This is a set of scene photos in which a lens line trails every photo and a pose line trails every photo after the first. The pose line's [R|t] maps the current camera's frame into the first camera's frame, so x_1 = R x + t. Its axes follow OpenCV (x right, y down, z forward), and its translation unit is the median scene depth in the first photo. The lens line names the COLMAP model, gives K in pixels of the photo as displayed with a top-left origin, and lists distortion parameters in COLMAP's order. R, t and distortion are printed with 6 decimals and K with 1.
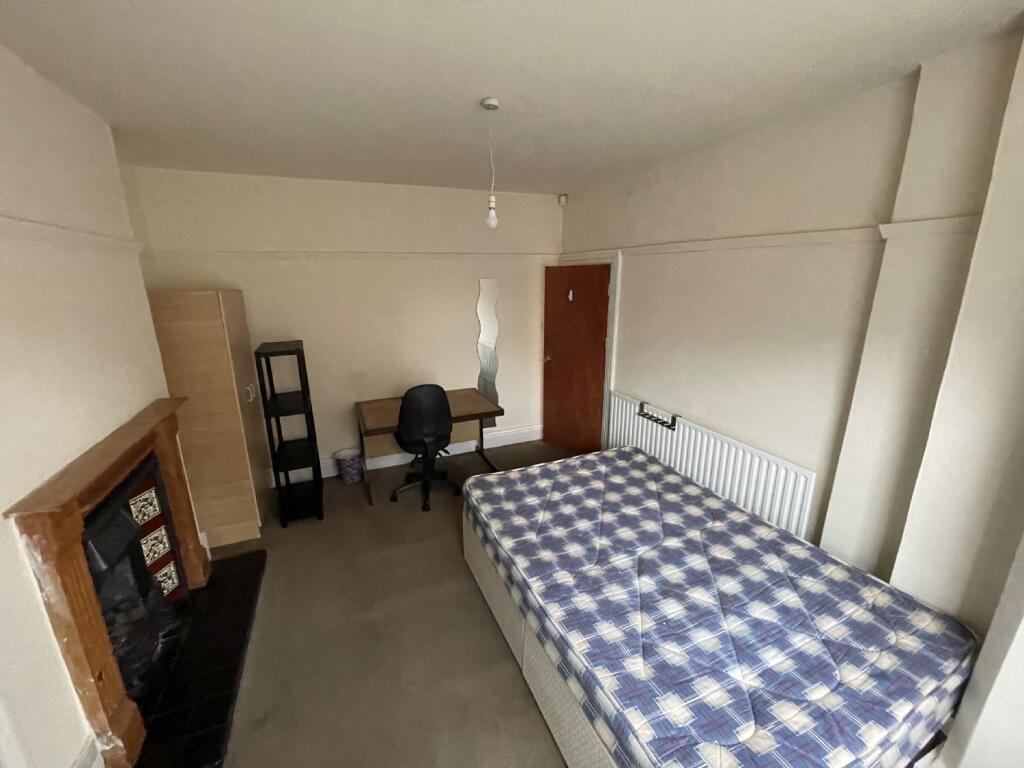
lens RADIAL K [[414.3, 0, 502.8], [0, 414.3, 385.2], [0, 0, 1]] dist [0.001201, 0.000182]
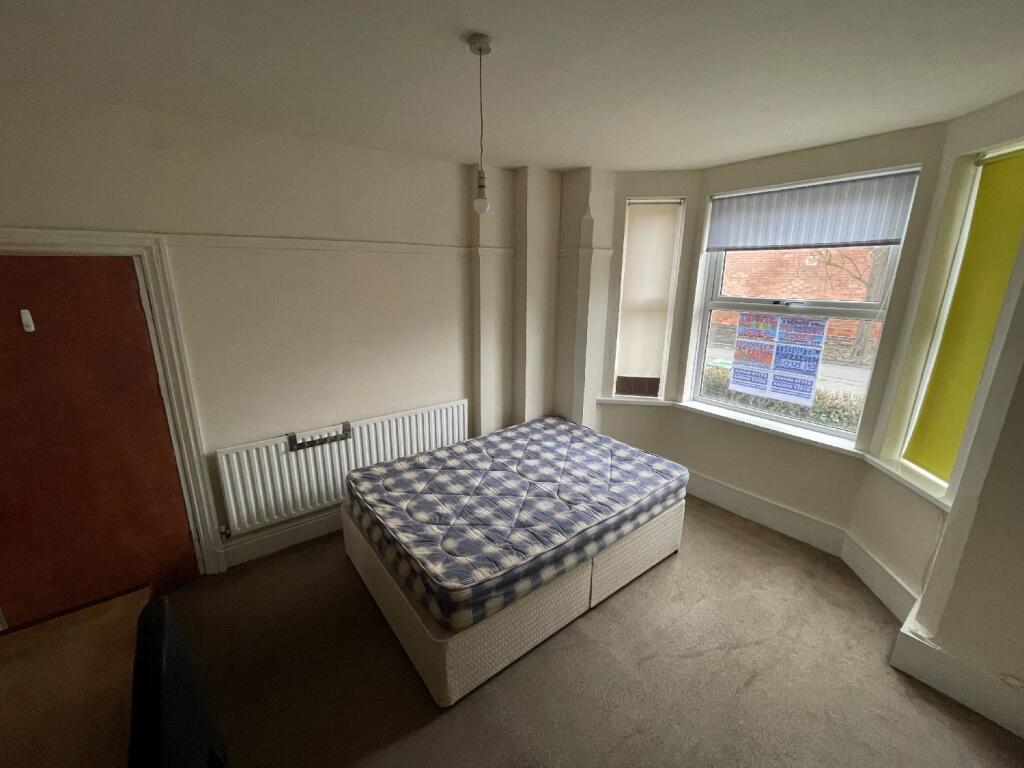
lens RADIAL K [[414.3, 0, 508.1], [0, 414.3, 378.6], [0, 0, 1]] dist [0.001201, 0.000182]
pose [[-0.259690, -0.233315, 0.937083, -0.545684], [0.249150, 0.921335, 0.298440, -0.211028], [-0.932998, 0.310977, -0.181131, 0.790804]]
